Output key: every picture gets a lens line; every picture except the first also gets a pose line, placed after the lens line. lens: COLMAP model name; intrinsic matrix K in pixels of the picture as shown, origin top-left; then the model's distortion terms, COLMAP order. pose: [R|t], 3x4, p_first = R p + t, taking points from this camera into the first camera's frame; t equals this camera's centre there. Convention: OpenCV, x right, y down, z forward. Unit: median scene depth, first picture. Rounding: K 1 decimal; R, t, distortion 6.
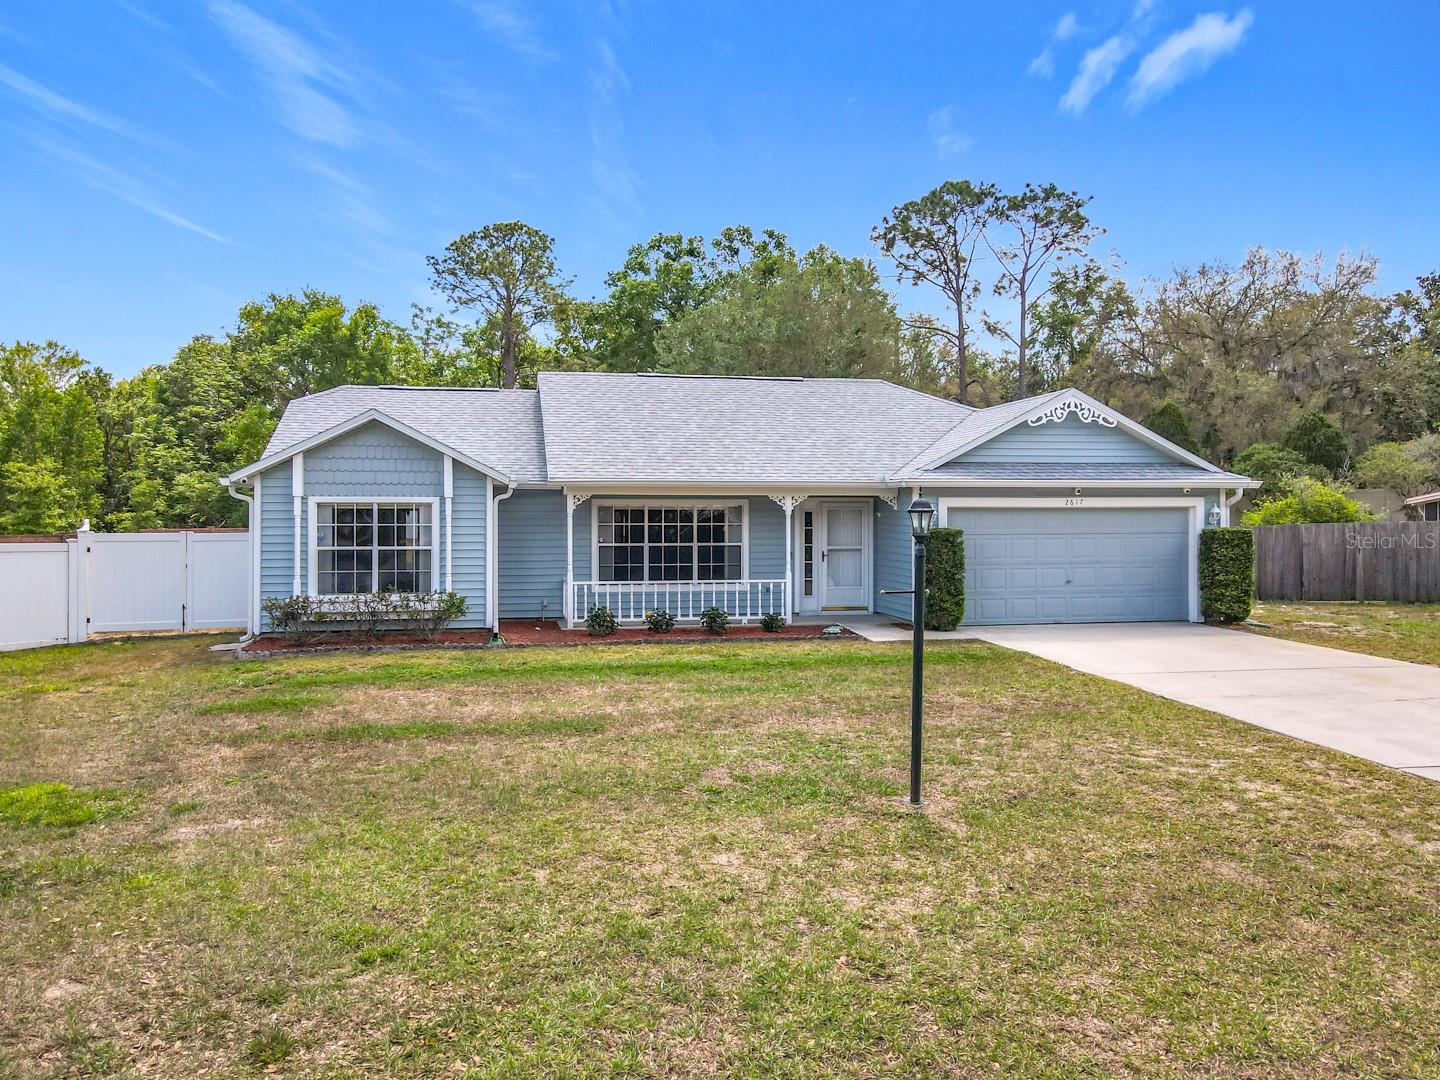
lens RADIAL K [[999.2, 0, 712.3], [0, 999.2, 539.2], [0, 0, 1]] dist [0.002675, 0.024834]
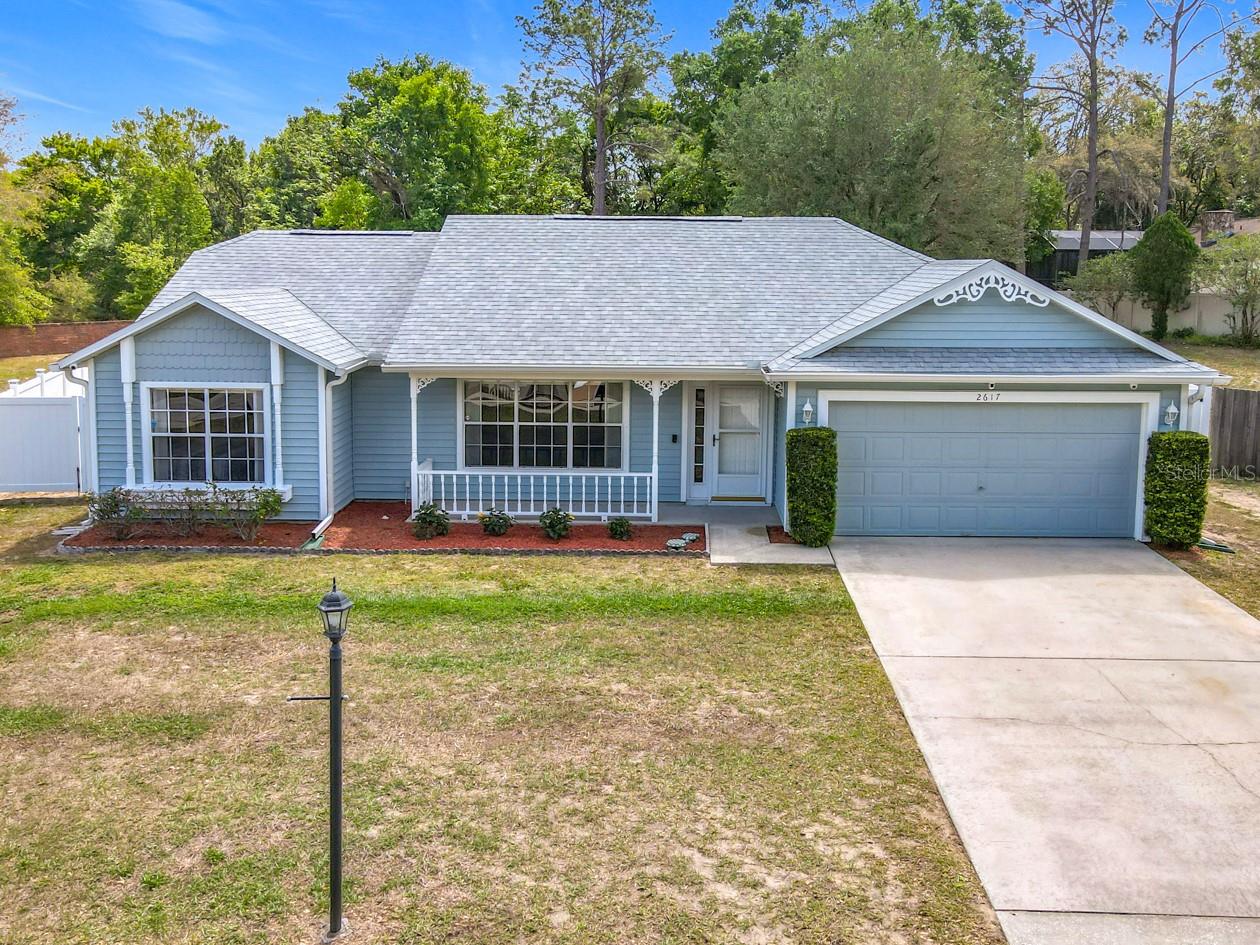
lens RADIAL K [[1056.0, 0, 664.3], [0, 1056.0, 409.1], [0, 0, 1]] dist [-0.010617, 0.018671]
pose [[0.982356, 0.031326, -0.184380, 0.247629], [-0.011788, 0.994283, 0.106121, -0.113040], [0.186651, -0.102075, 0.977109, 0.077480]]
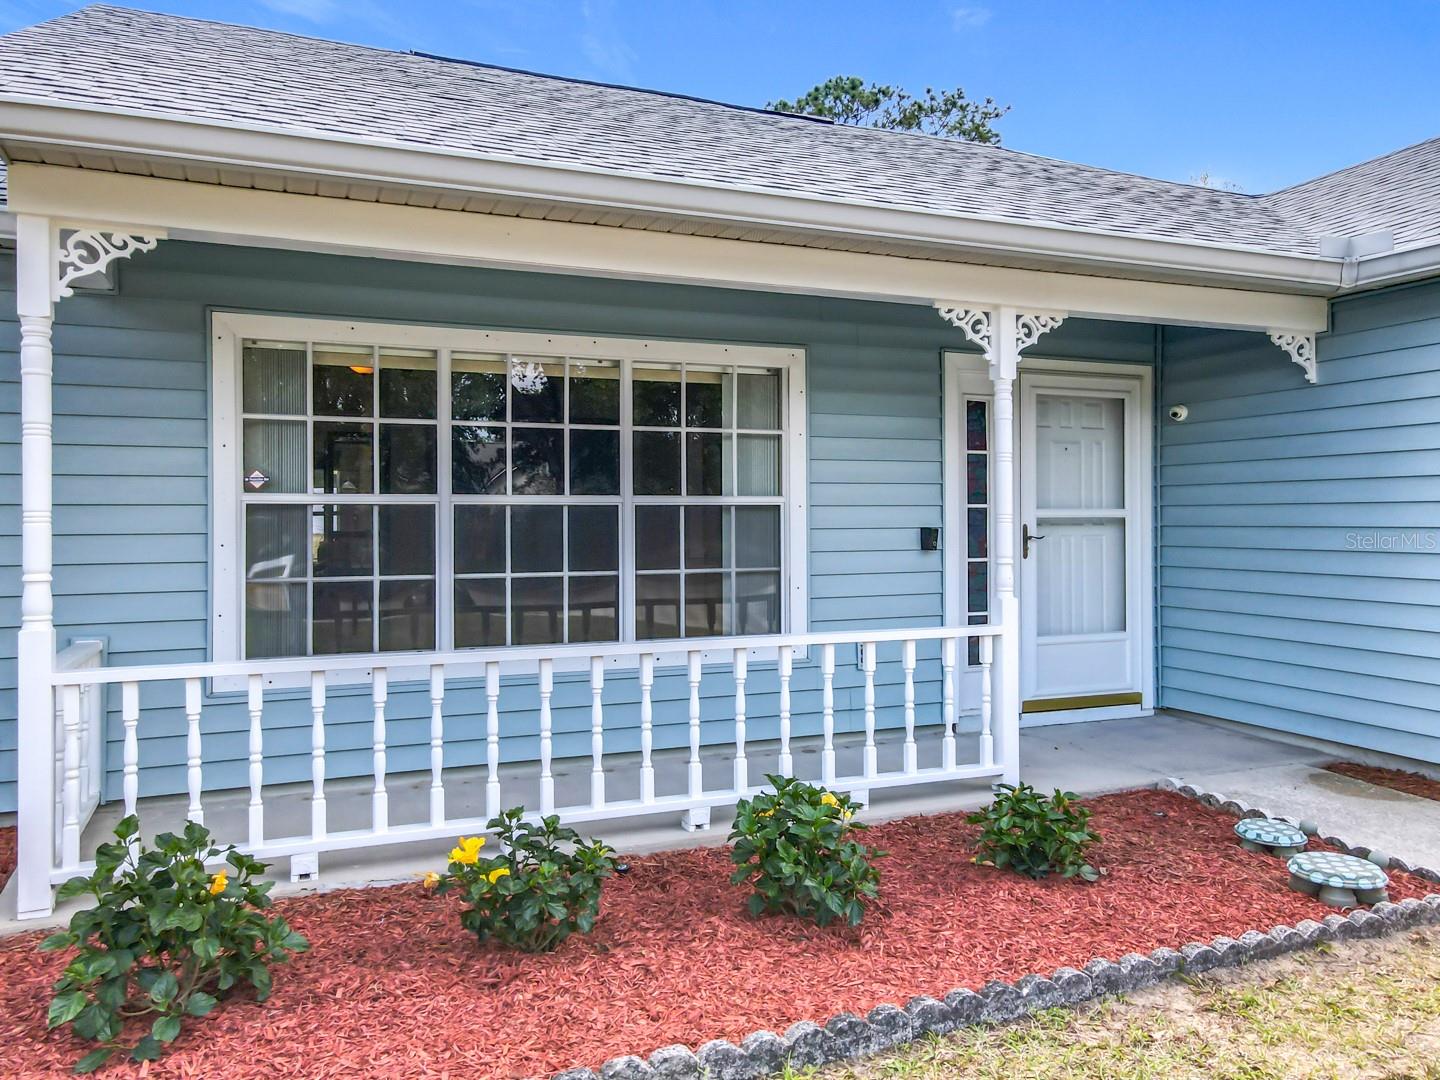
lens RADIAL K [[1080.0, 0, 759.0], [0, 1080.0, 532.7], [0, 0, 1]] dist [0.023968, 0.003447]
pose [[0.974886, -0.006430, 0.222612, -0.049255], [0.008071, 0.999947, -0.006464, 0.016697], [-0.222559, 0.008098, 0.974886, 0.705553]]
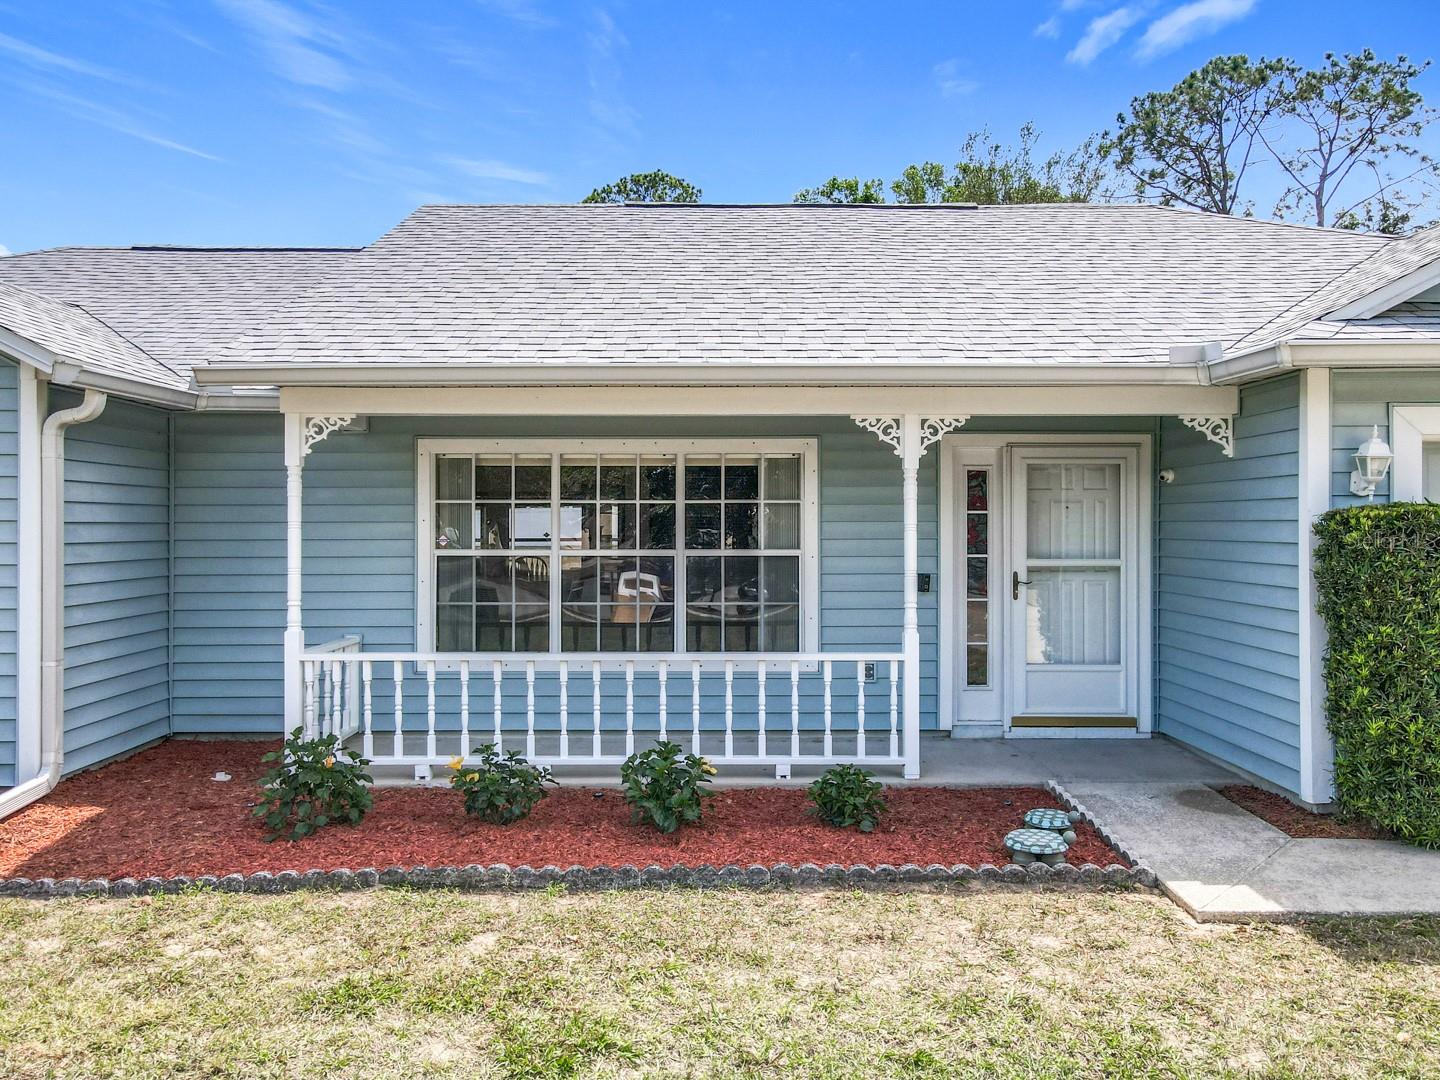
lens RADIAL K [[1083.6, 0, 726.5], [0, 1083.6, 543.7], [0, 0, 1]] dist [0.017705, 0.008571]
pose [[0.986206, 0.002456, -0.165503, 0.072553], [-0.003306, 0.999983, -0.004859, 0.003784], [0.165488, 0.005339, 0.986197, 0.587139]]
